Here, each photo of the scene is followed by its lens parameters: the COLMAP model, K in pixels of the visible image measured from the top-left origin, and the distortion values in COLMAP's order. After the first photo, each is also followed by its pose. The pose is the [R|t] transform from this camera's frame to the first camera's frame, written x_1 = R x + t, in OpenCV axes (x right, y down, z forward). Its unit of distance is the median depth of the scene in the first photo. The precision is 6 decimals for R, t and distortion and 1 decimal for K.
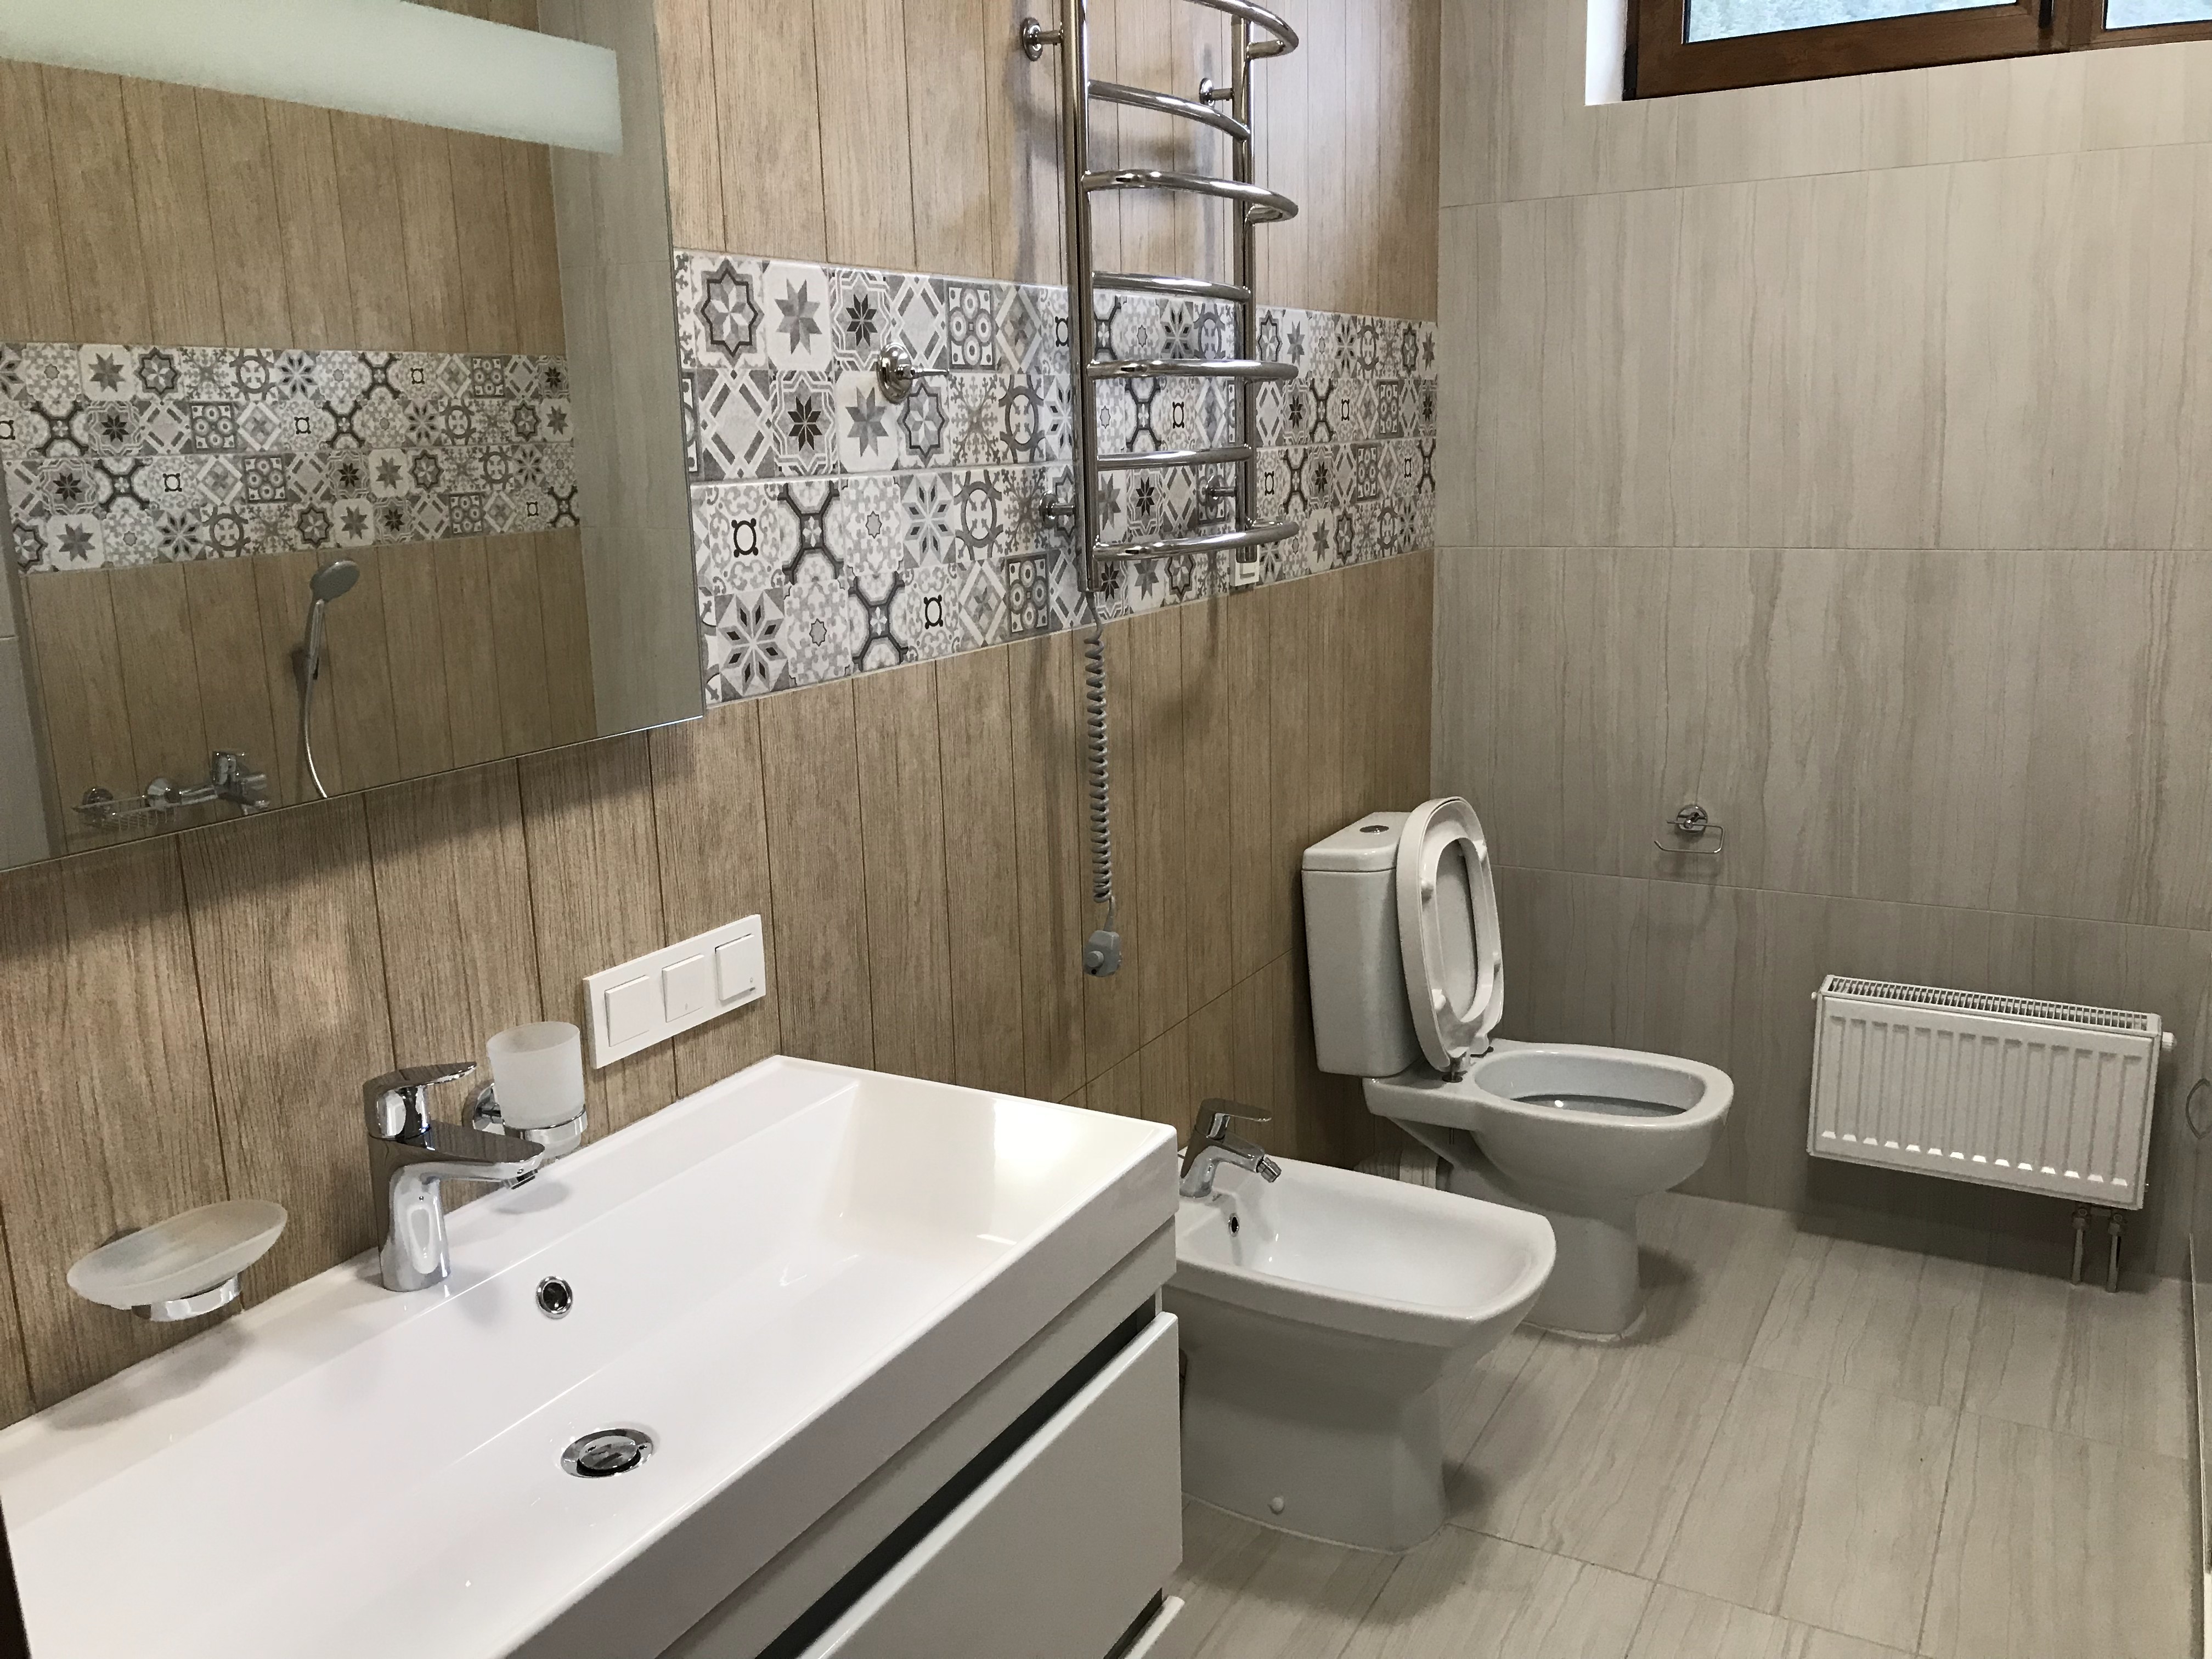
lens RADIAL K [[1840.8, 0, 1105.3], [0, 1840.8, 821.6], [0, 0, 1]] dist [0.060936, -0.066934]
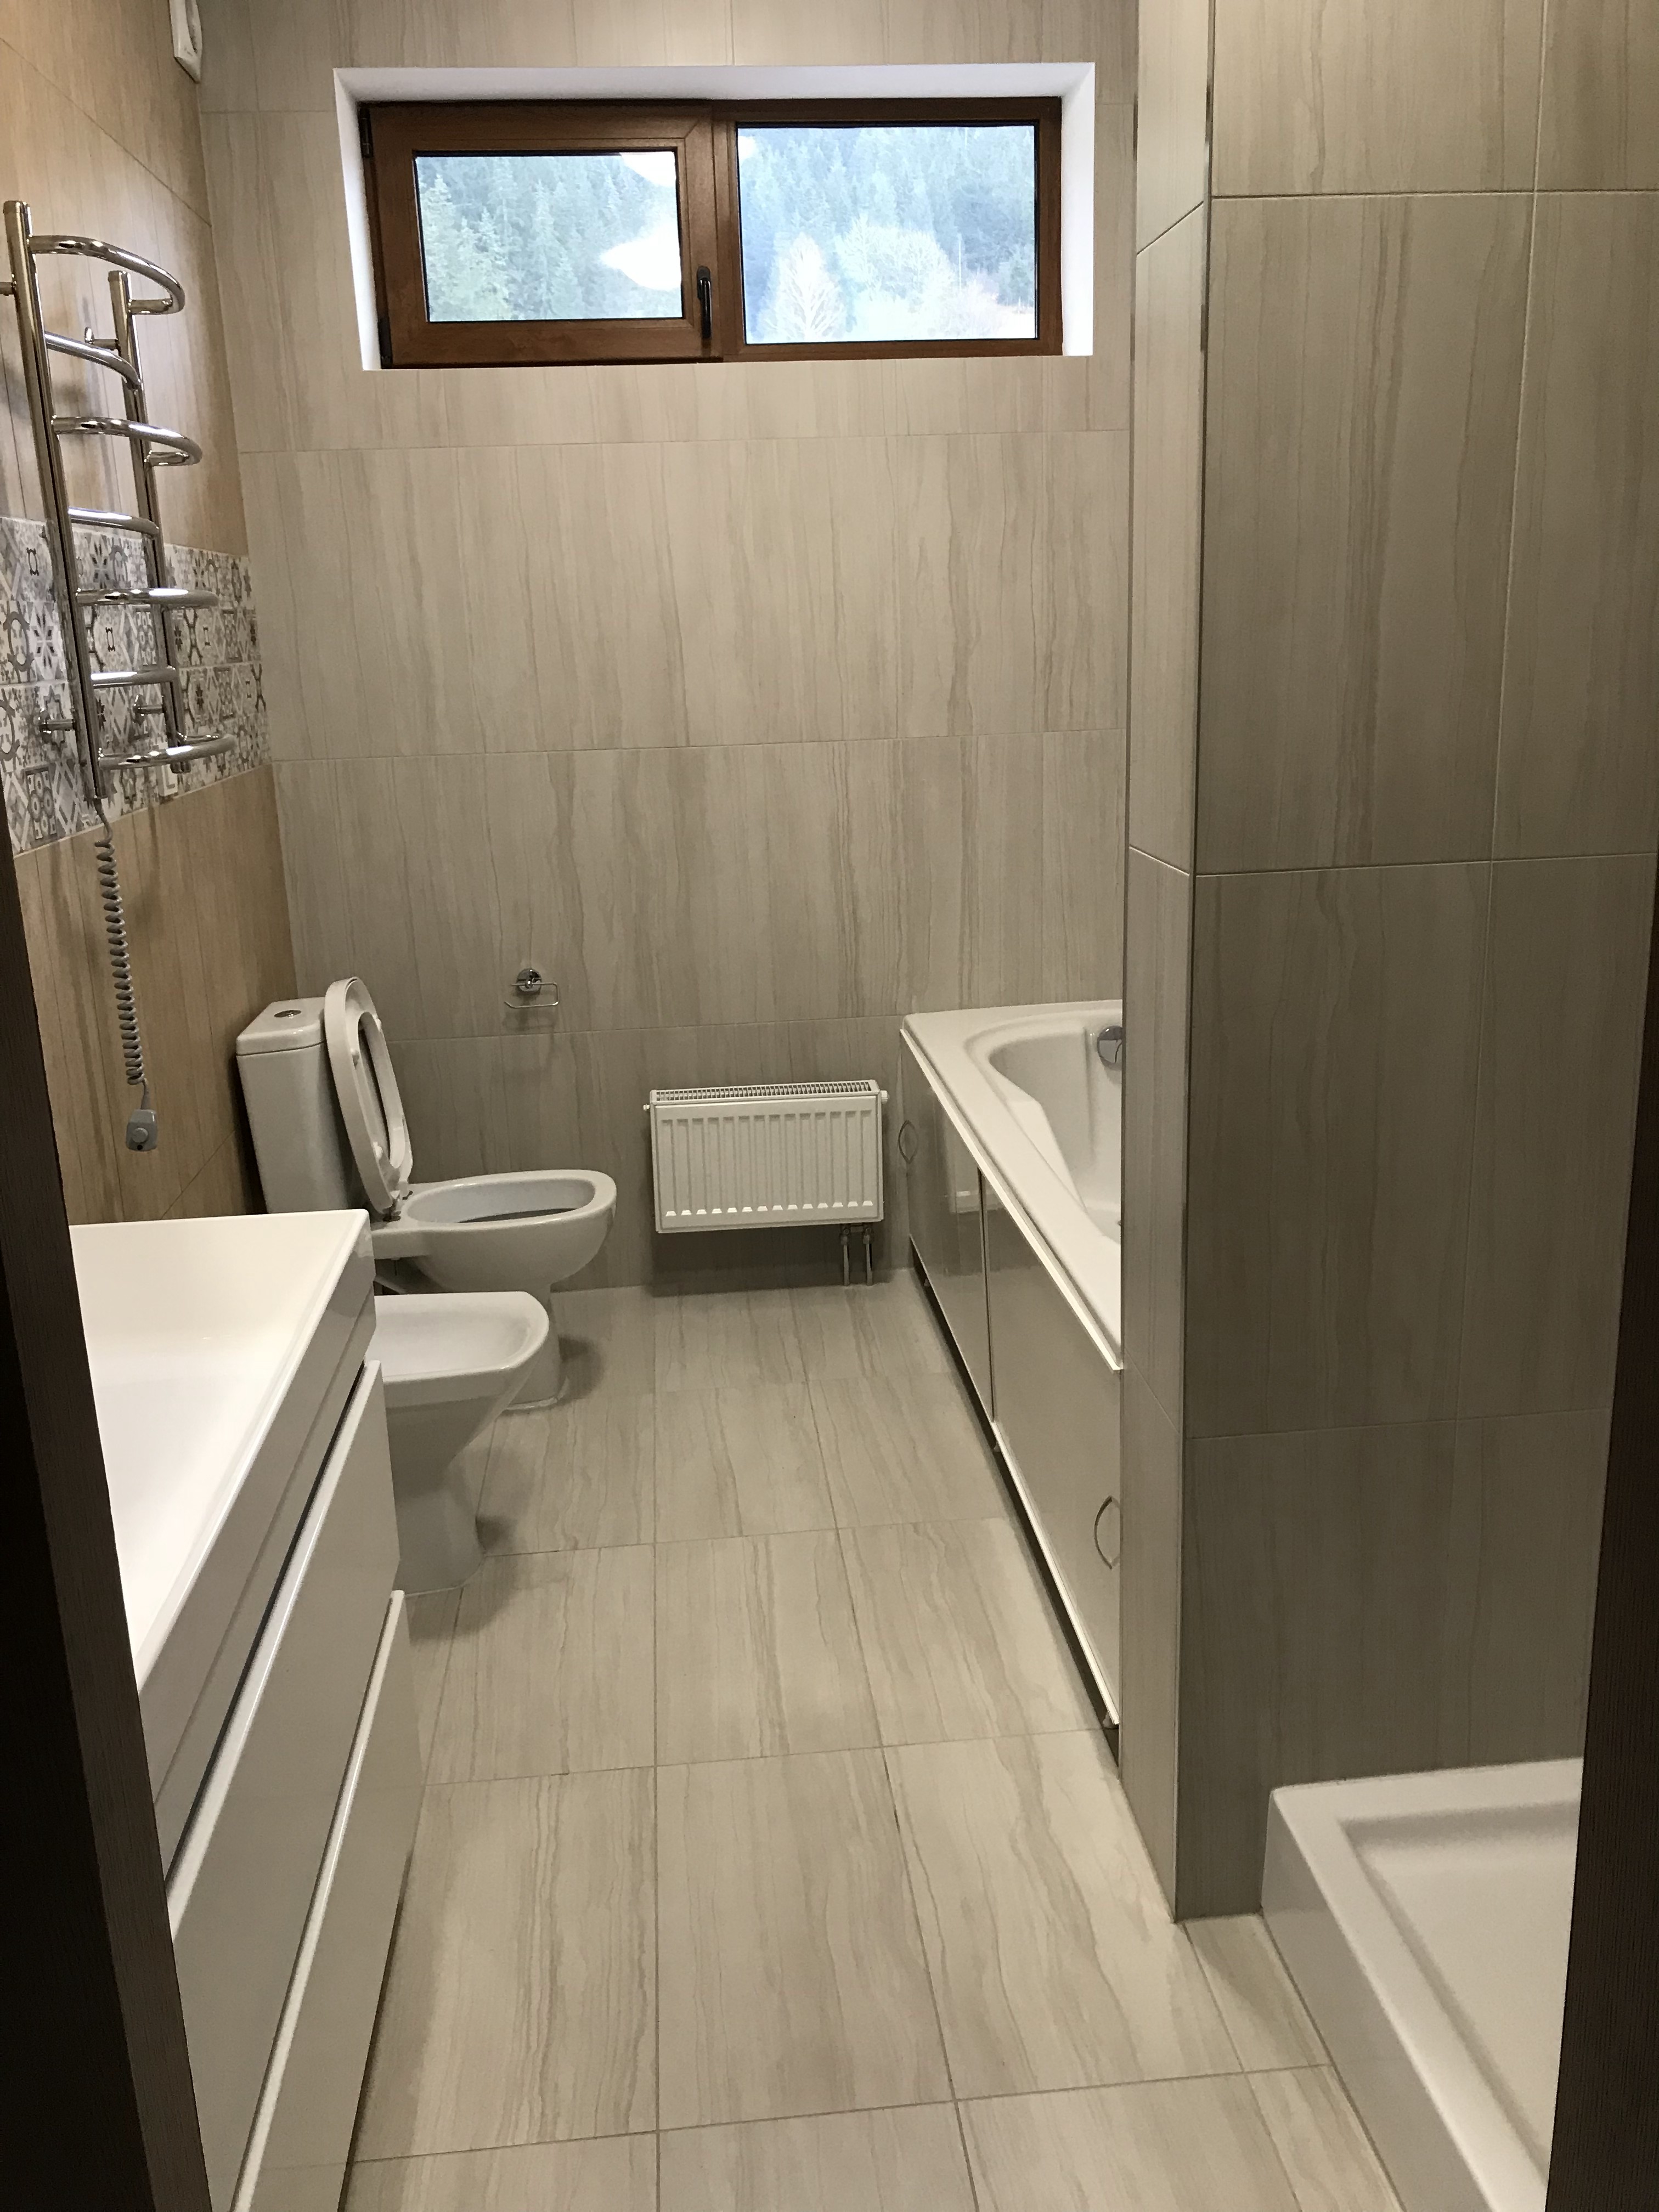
lens RADIAL K [[1840.8, 0, 828.9], [0, 1840.8, 1117.1], [0, 0, 1]] dist [0.060936, -0.066934]
pose [[0.825413, -0.146748, 0.545122, -0.209748], [0.130400, 0.989071, 0.068811, 0.032347], [-0.549262, 0.014287, 0.835528, -0.120325]]
